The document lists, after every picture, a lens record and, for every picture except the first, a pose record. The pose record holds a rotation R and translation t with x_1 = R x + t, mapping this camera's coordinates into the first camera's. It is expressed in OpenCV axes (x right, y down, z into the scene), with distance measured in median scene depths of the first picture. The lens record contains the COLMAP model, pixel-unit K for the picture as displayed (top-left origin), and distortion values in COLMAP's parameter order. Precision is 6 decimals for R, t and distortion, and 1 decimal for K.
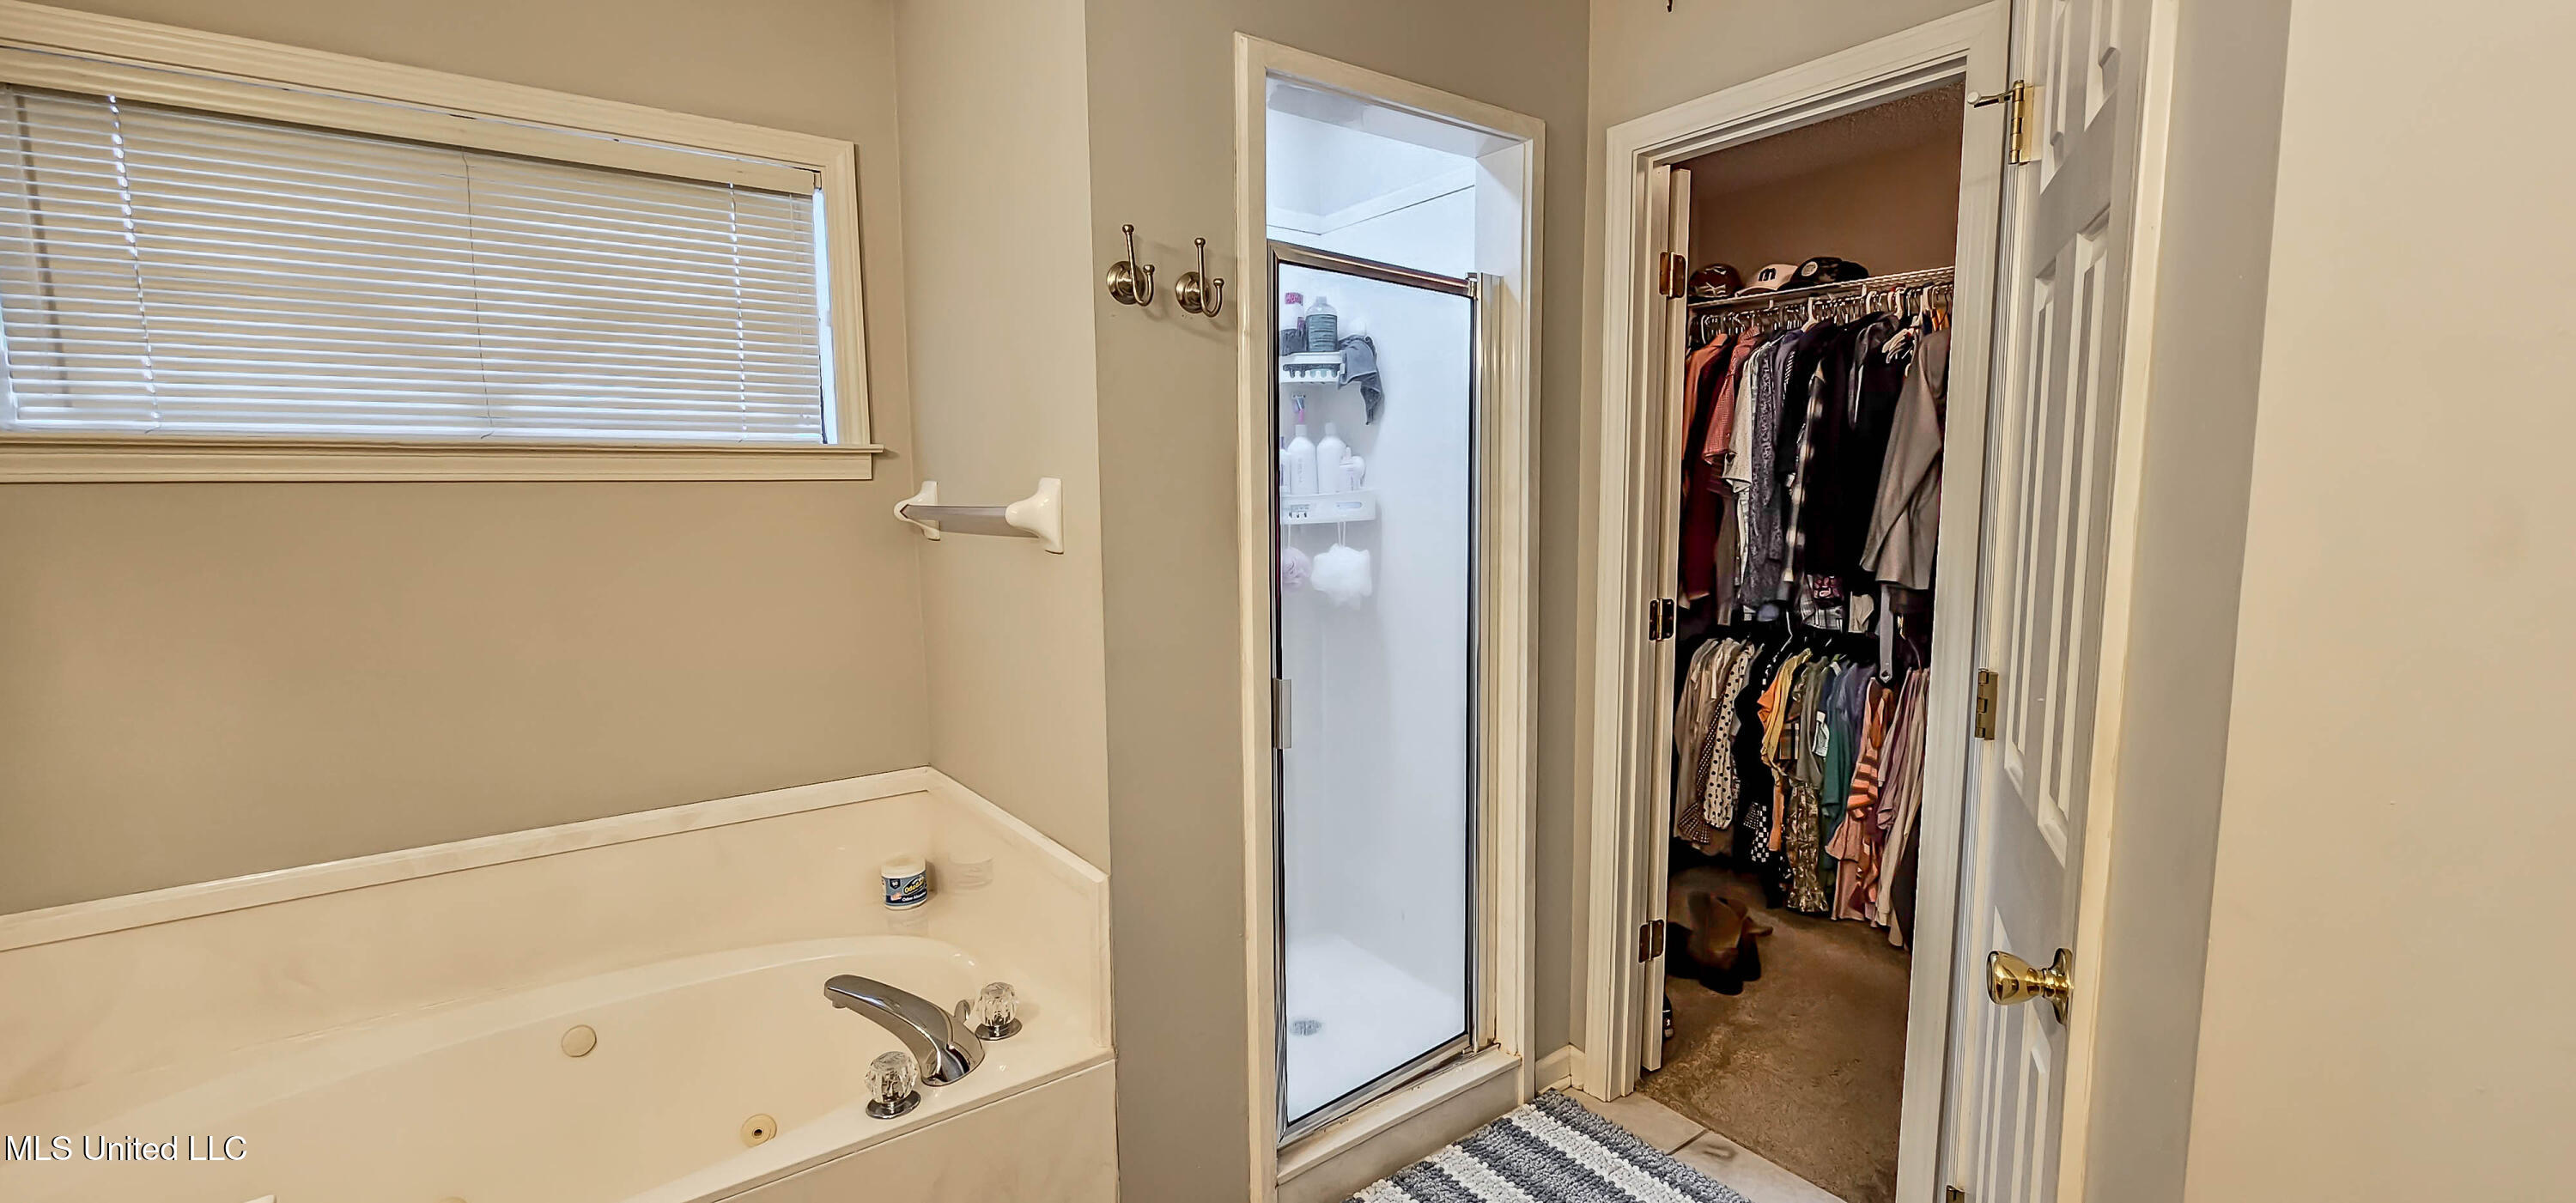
lens RADIAL K [[1044.5, 0, 1277.0], [0, 1044.5, 601.6], [0, 0, 1]] dist [0.000123, -0.000425]
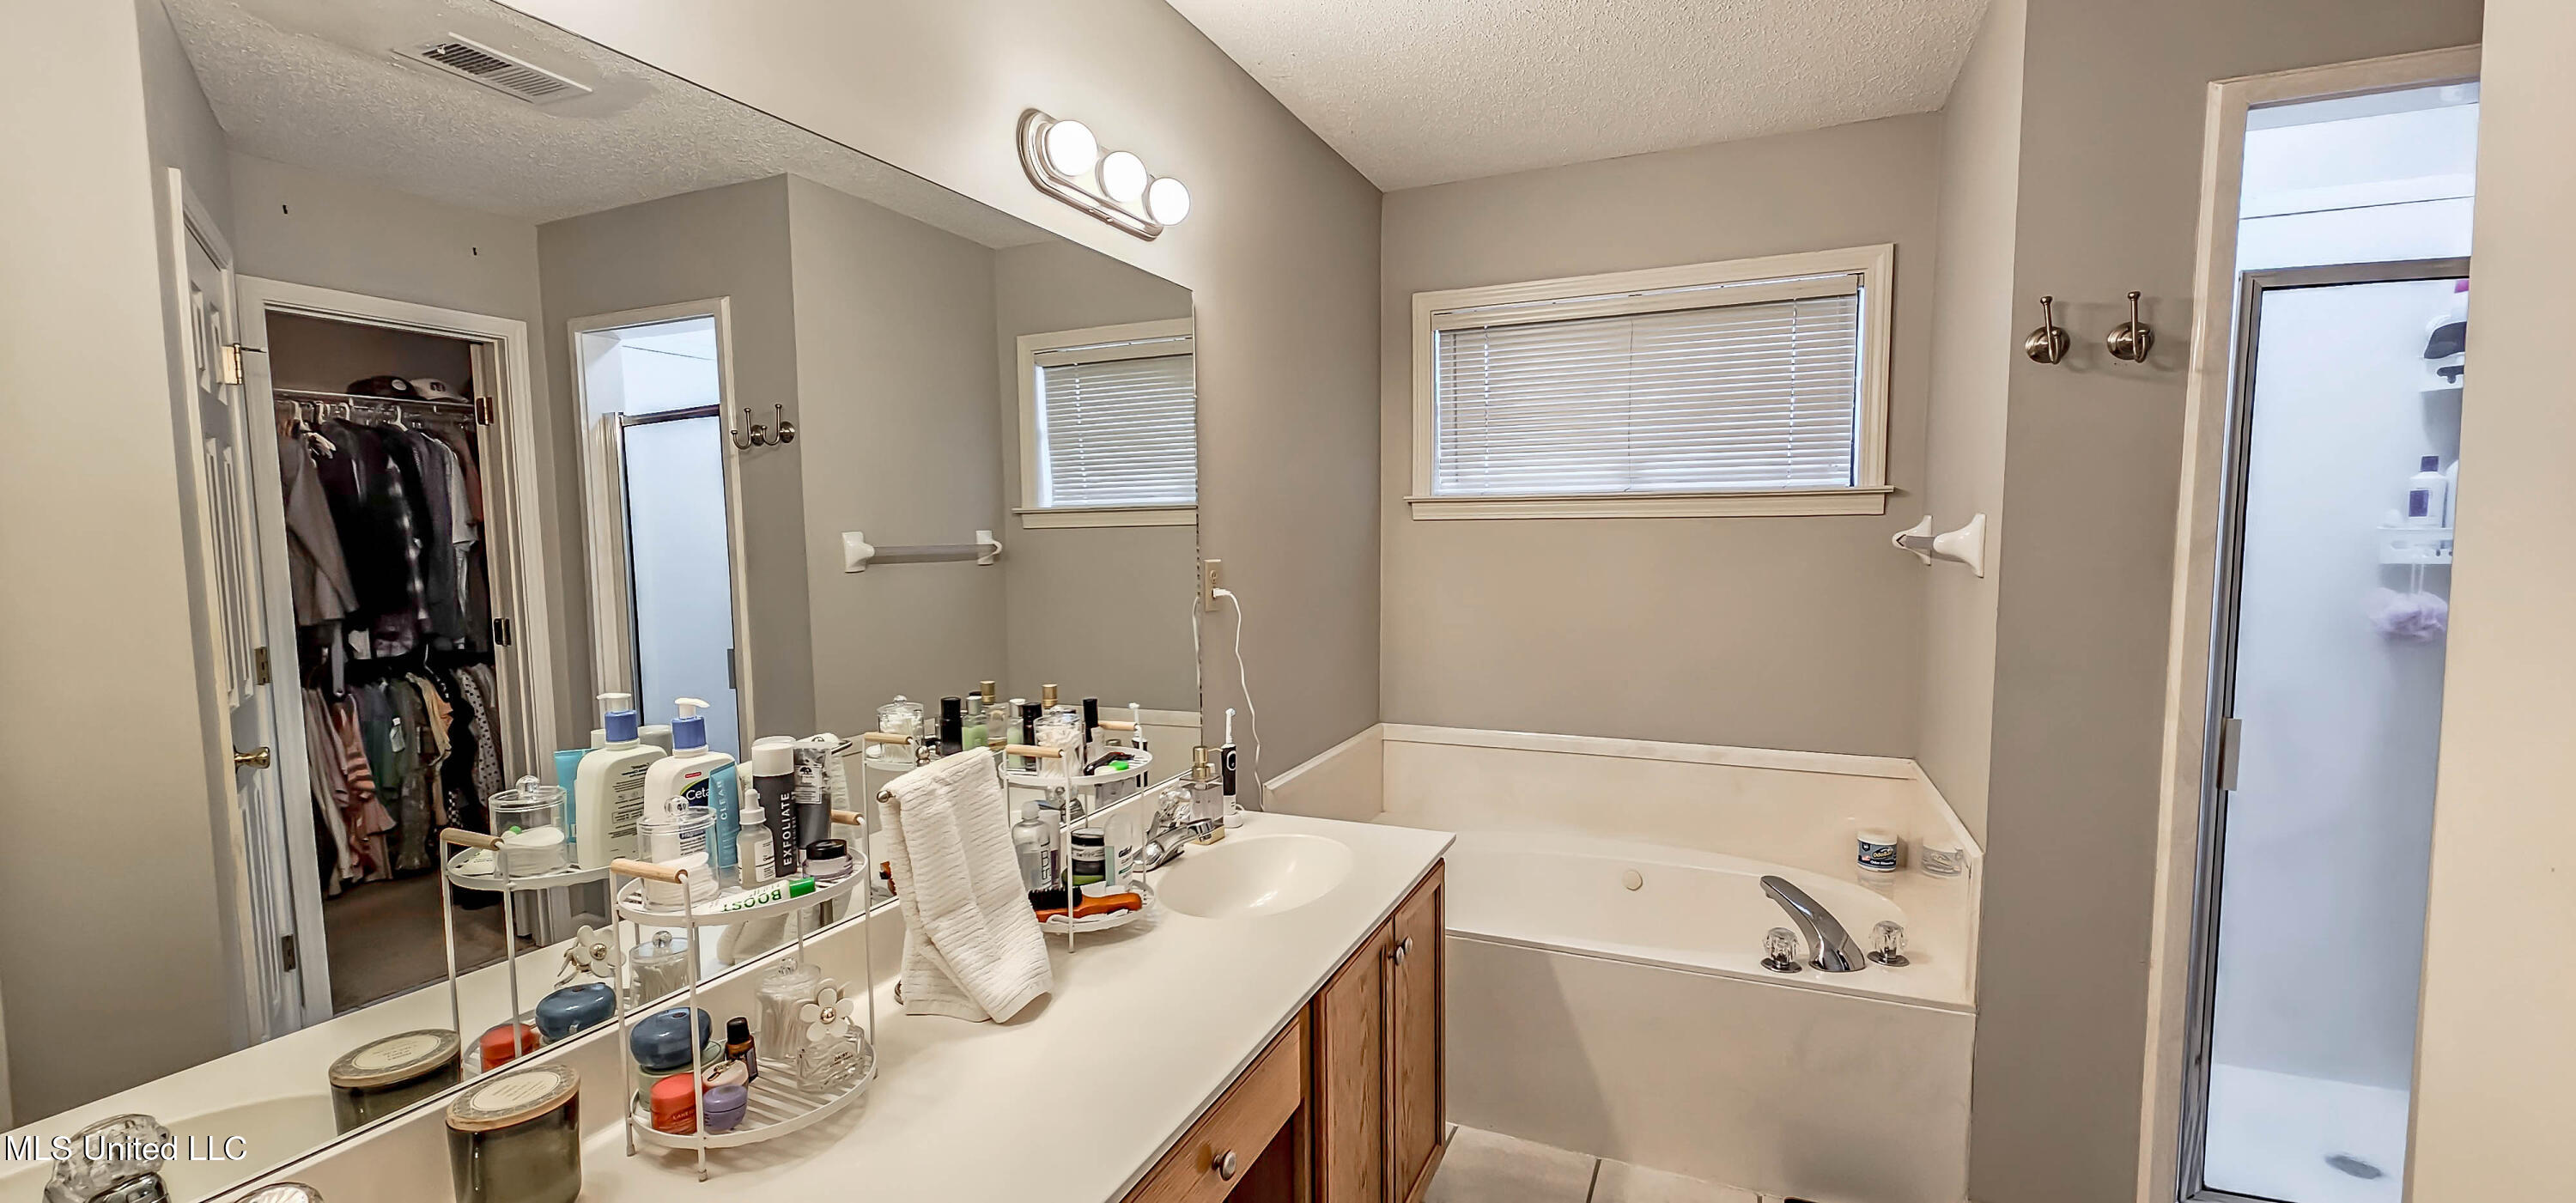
lens RADIAL K [[1044.5, 0, 1277.0], [0, 1044.5, 601.6], [0, 0, 1]] dist [0.000123, -0.000425]
pose [[0.482961, 0.066796, -0.873090, 0.436621], [-0.092948, 0.995364, 0.024736, 0.025671], [0.870695, 0.069206, 0.486931, -0.261717]]
